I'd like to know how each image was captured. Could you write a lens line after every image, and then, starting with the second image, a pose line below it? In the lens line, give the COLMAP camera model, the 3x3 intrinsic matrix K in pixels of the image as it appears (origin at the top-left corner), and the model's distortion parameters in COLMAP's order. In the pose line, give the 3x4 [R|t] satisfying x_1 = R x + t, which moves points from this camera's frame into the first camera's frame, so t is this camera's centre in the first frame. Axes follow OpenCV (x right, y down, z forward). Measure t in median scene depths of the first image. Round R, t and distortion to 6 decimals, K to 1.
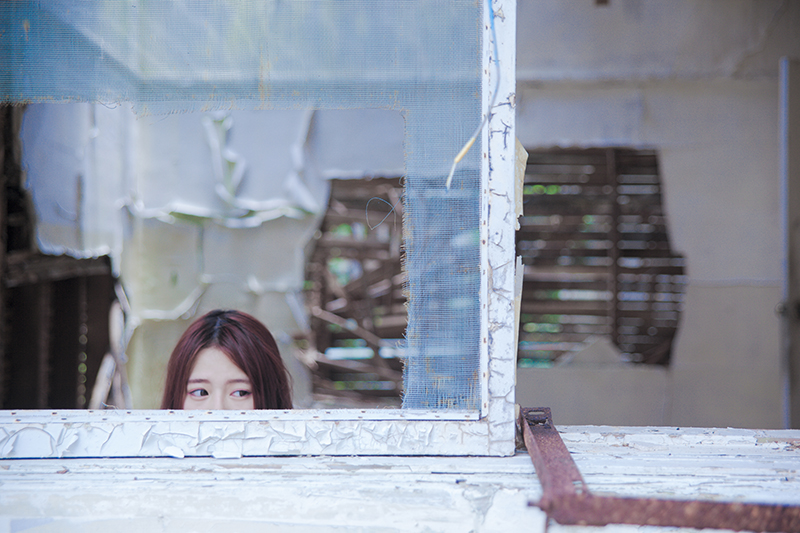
lens RADIAL K [[1401.1, 0, 401.2], [0, 1401.1, 264.8], [0, 0, 1]] dist [0.217710, 0.000000]
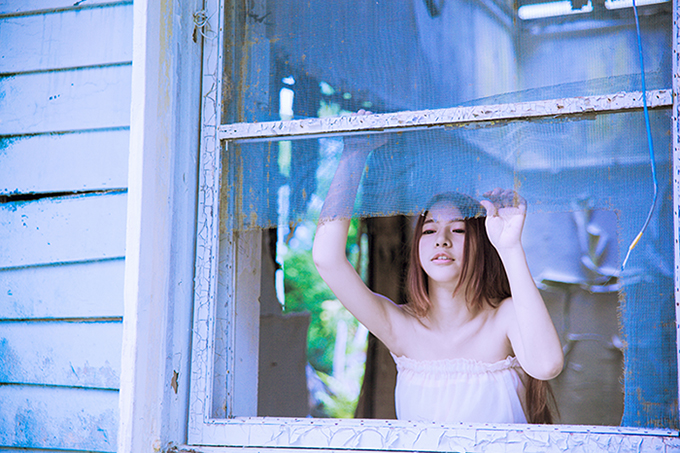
lens RADIAL K [[1369.4, 0, 339.0], [0, 1369.4, 226.5], [0, 0, 1]] dist [0.328765, 0.000000]
pose [[0.936159, -0.030908, -0.350215, 0.230953], [0.005213, 0.997239, -0.074077, 0.007385], [0.351537, 0.067523, 0.933736, -0.397641]]
